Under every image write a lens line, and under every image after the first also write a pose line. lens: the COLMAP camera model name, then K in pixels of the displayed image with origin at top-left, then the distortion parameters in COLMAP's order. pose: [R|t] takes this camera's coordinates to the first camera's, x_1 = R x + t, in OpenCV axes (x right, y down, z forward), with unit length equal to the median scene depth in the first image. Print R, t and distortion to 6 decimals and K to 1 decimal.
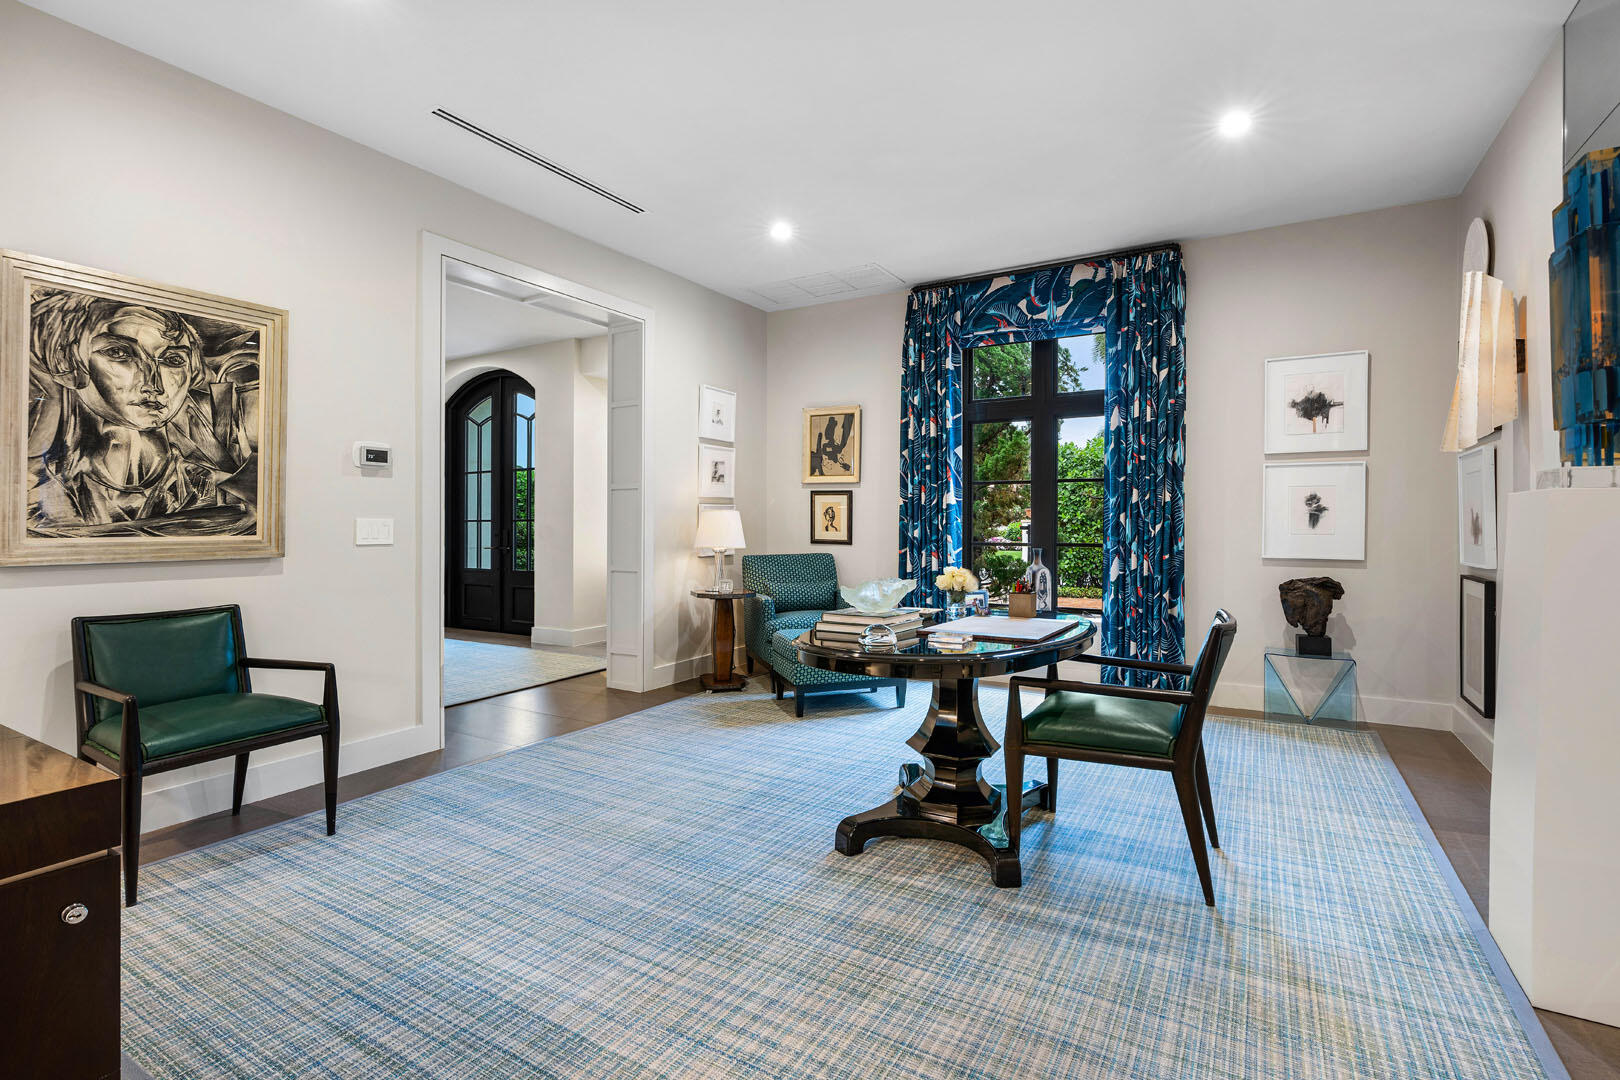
lens RADIAL K [[740.1, 0, 805.7], [0, 740.1, 525.6], [0, 0, 1]] dist [0.016586, 0.000949]
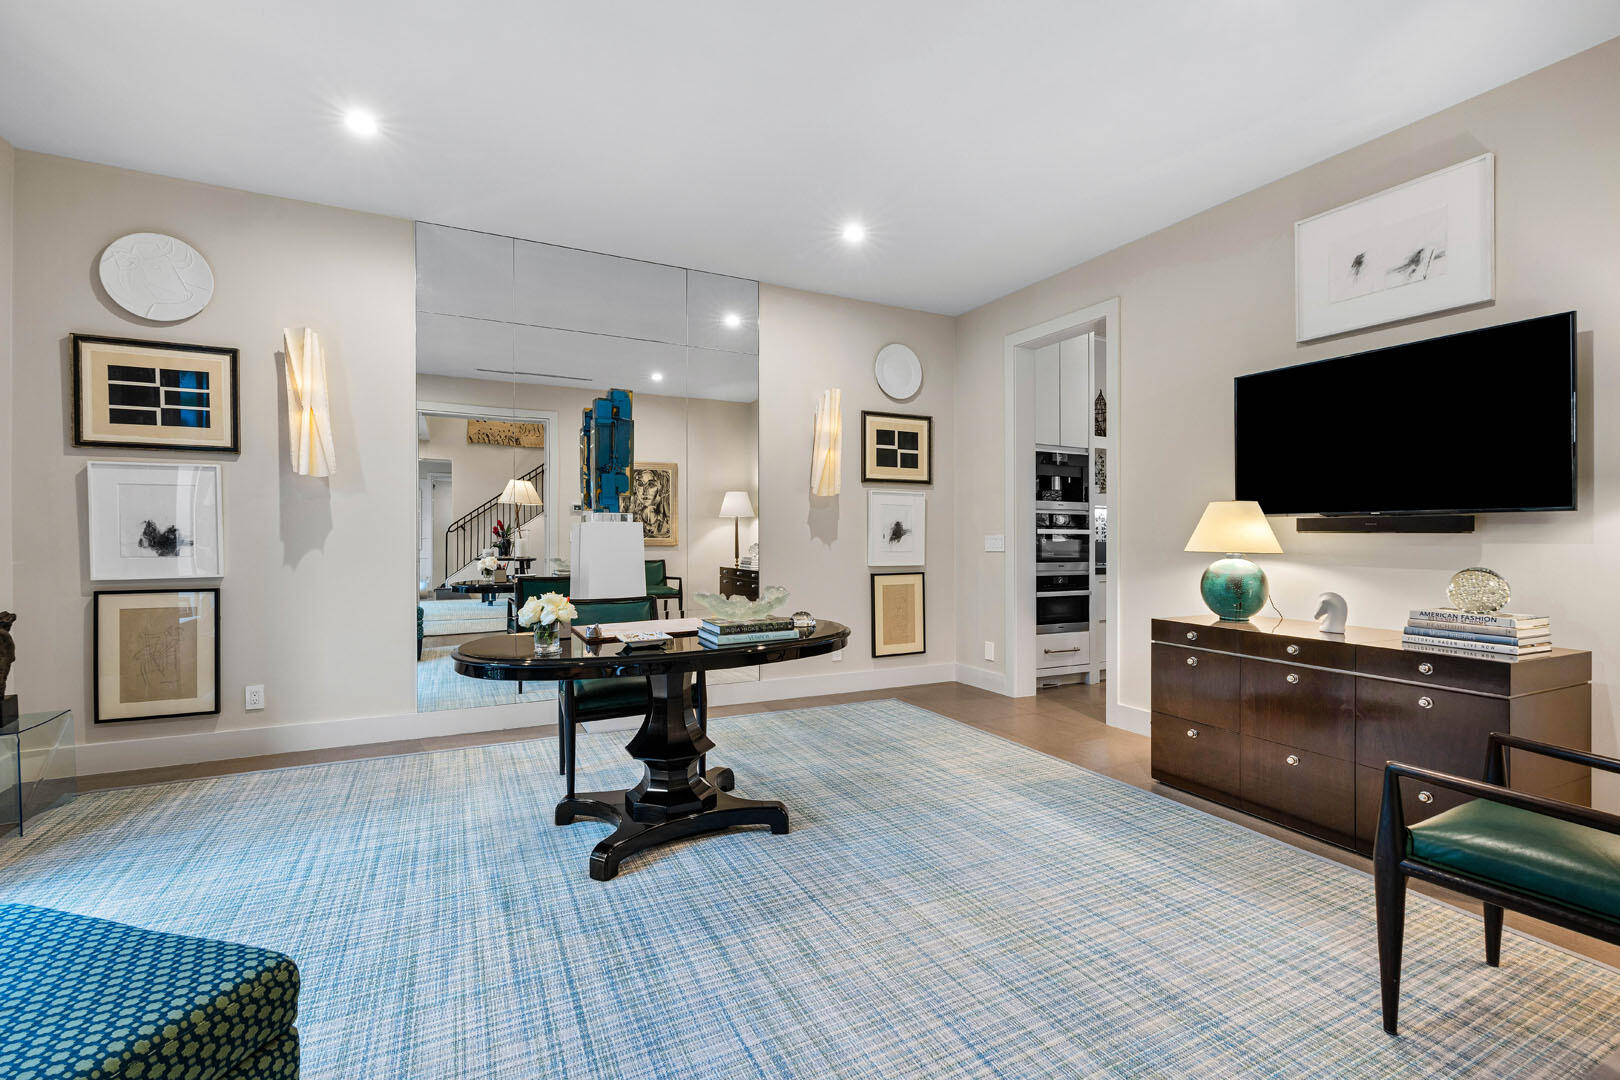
lens RADIAL K [[740.1, 0, 807.5], [0, 740.1, 540.3], [0, 0, 1]] dist [0.016586, 0.000949]
pose [[-0.844076, -0.004435, 0.536204, -0.579300], [-0.000411, 0.999971, 0.007625, -0.021375], [-0.536223, 0.006216, -0.844054, 1.900908]]
